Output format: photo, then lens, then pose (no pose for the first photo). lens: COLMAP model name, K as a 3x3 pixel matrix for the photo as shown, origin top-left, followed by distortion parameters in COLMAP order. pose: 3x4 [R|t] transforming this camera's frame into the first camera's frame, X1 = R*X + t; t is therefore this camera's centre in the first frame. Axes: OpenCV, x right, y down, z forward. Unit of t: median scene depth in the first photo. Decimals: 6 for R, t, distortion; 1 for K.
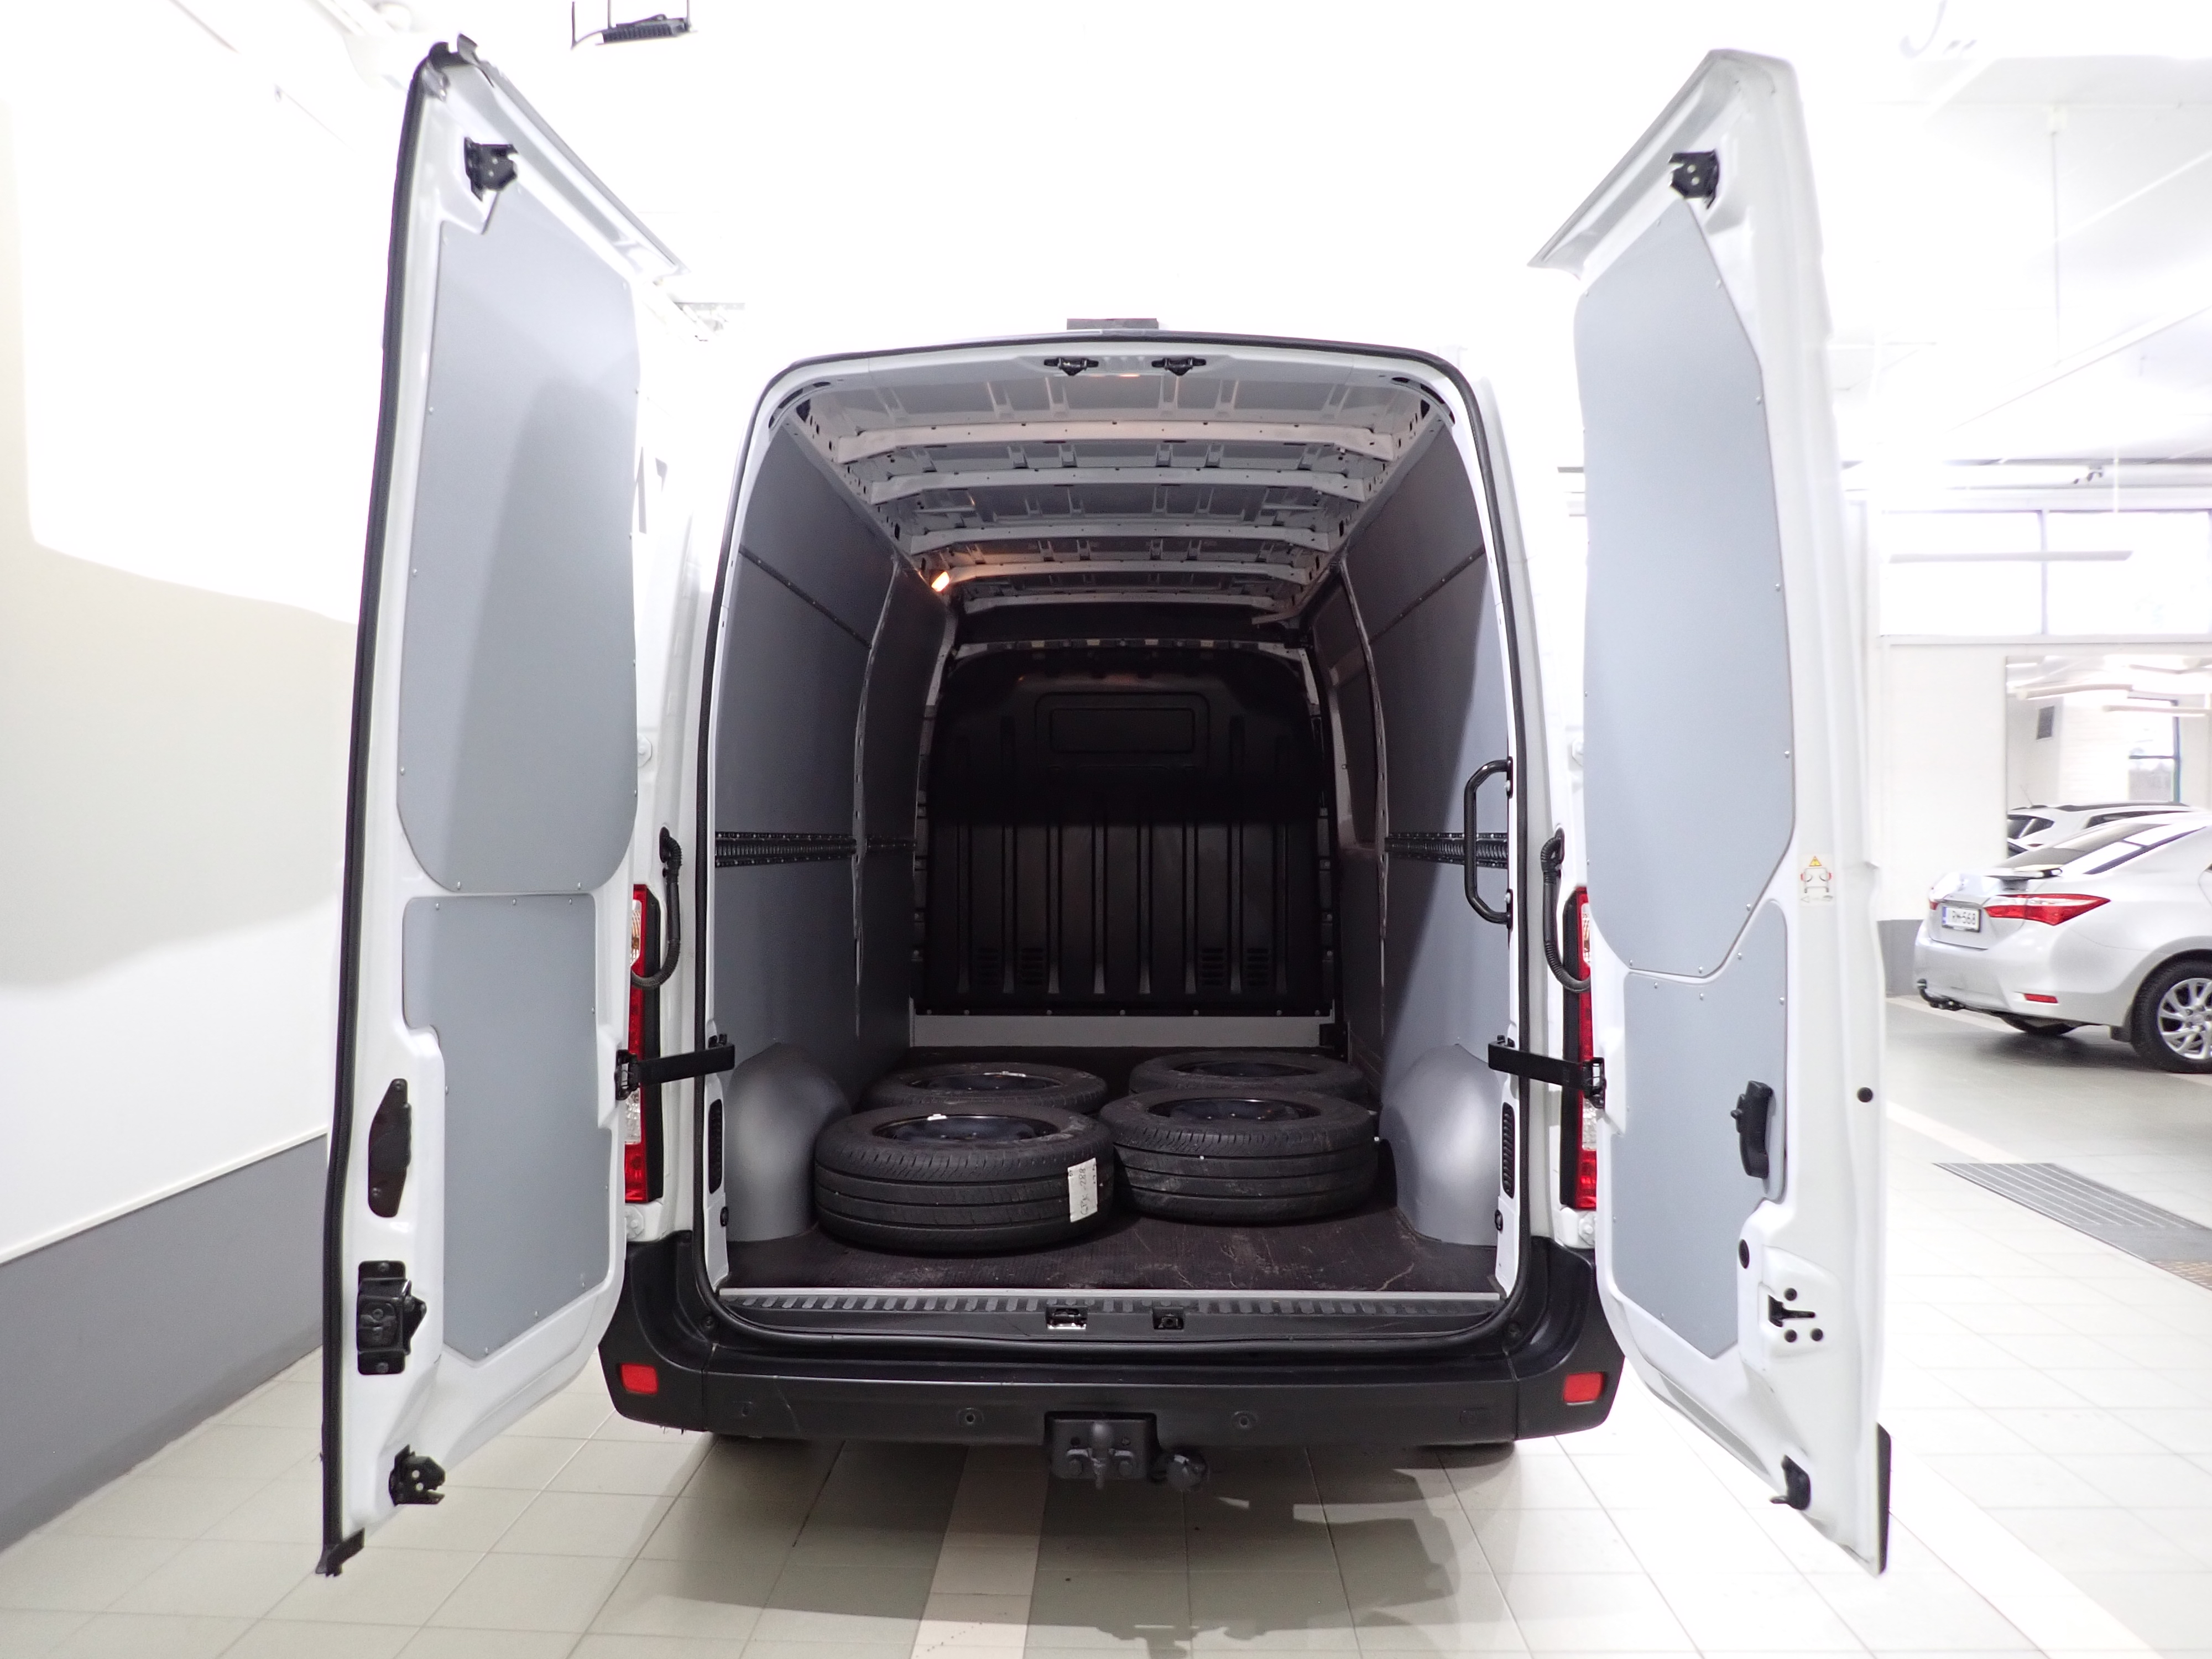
lens RADIAL K [[1629.4, 0, 1106.0], [0, 1629.4, 829.5], [0, 0, 1]] dist [-0.004180, -0.003336]
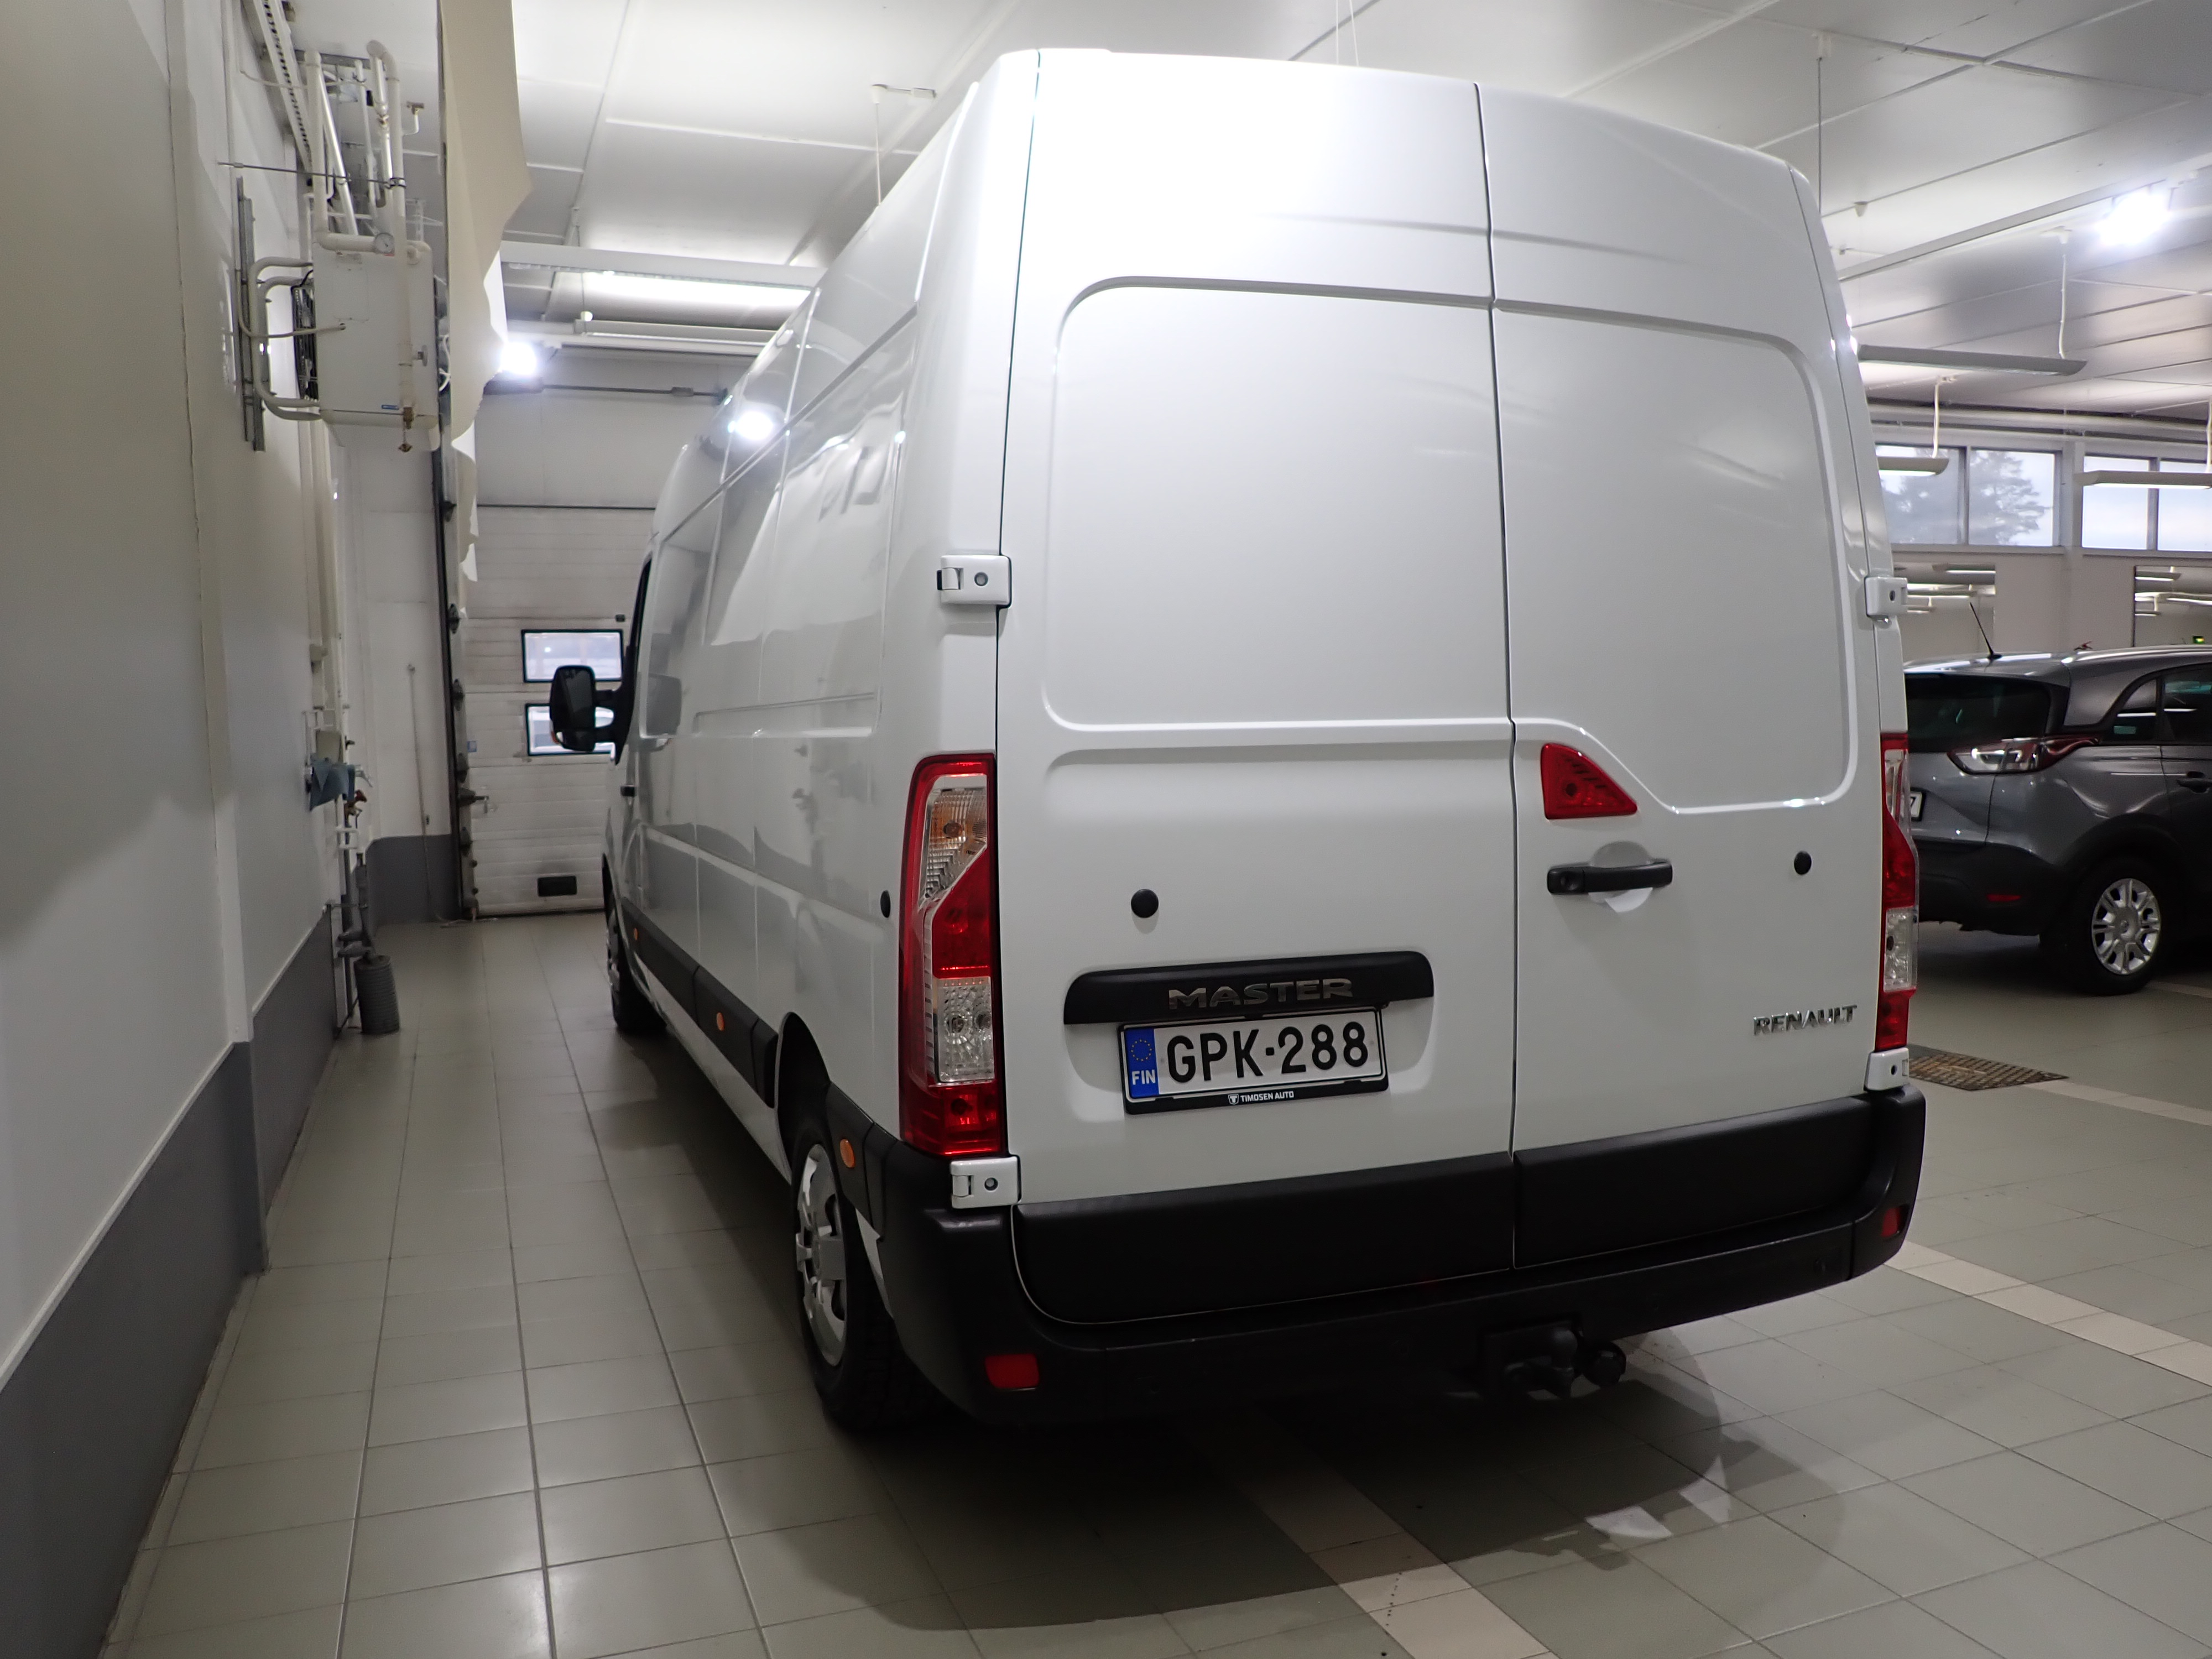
lens RADIAL K [[1629.4, 0, 1106.0], [0, 1629.4, 829.5], [0, 0, 1]] dist [-0.004180, -0.003336]
pose [[0.921154, -0.041109, 0.387021, -0.429131], [0.017053, 0.997714, 0.065390, 0.015872], [-0.388824, -0.053635, 0.919750, 0.205508]]
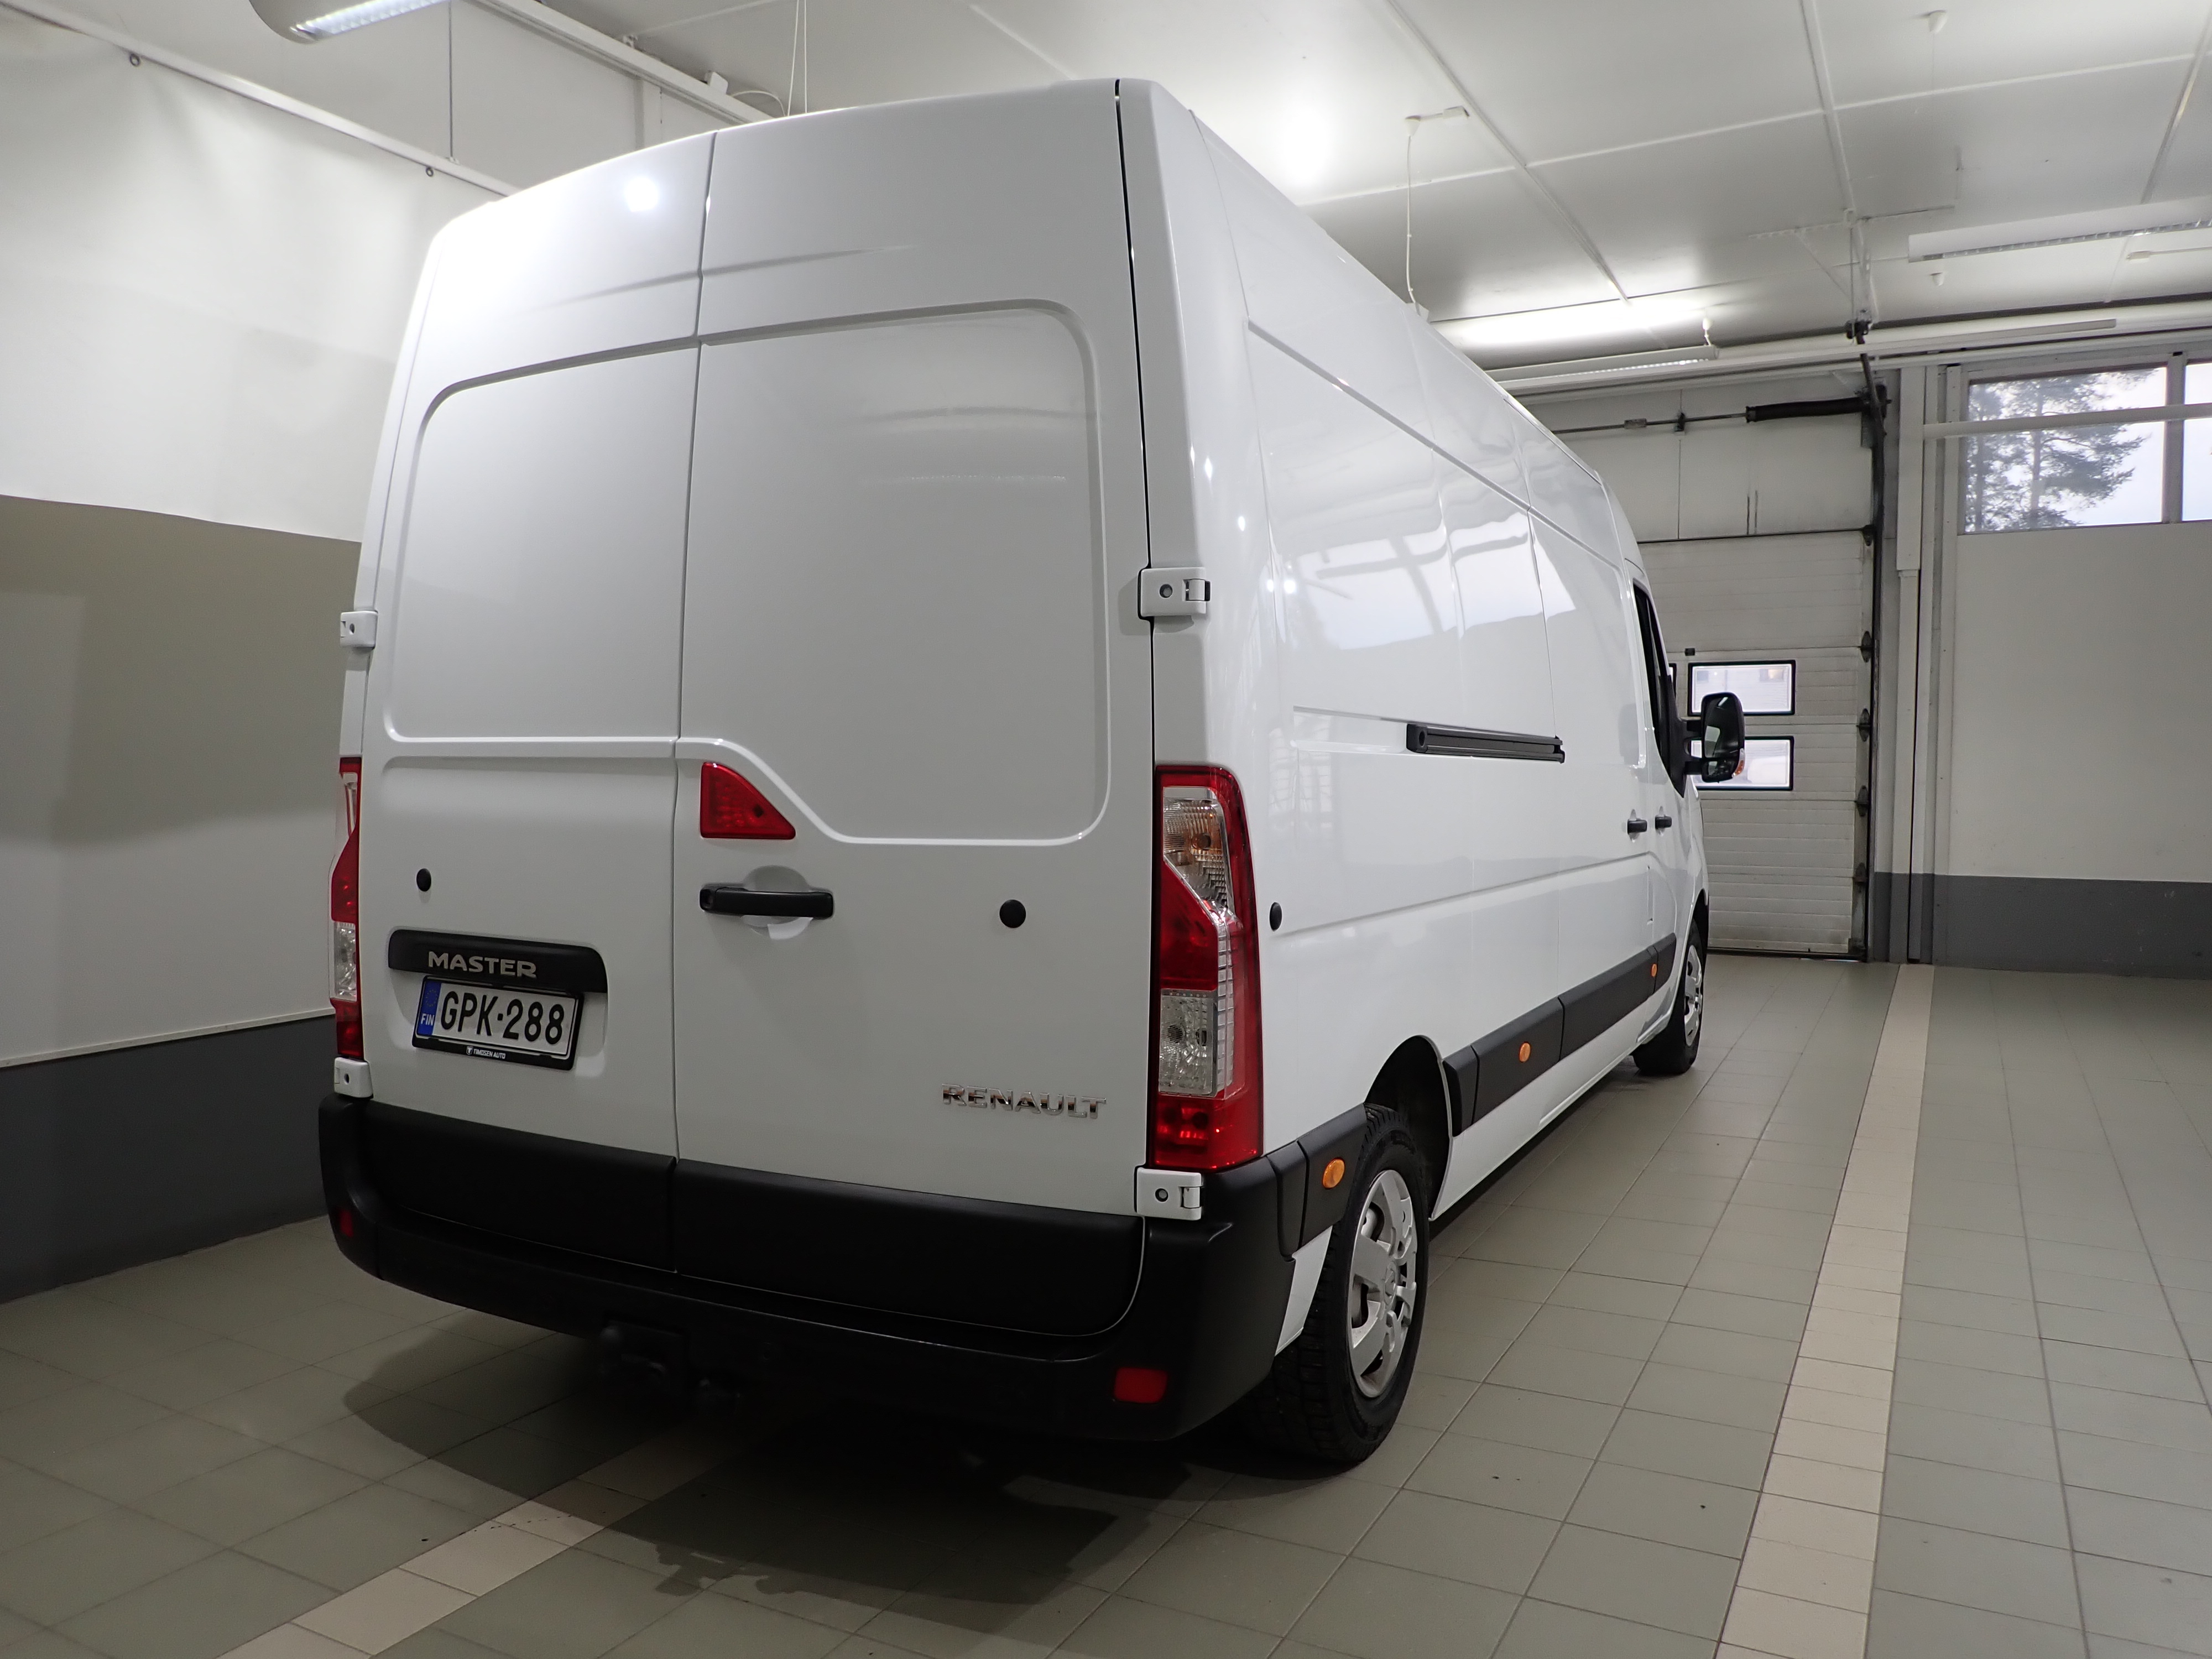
lens RADIAL K [[1629.4, 0, 1106.0], [0, 1629.4, 829.5], [0, 0, 1]] dist [-0.004180, -0.003336]
pose [[0.896489, 0.024944, -0.442363, 0.490182], [-0.009775, 0.999285, 0.036536, 0.029505], [0.442958, -0.028430, 0.896092, 0.217005]]
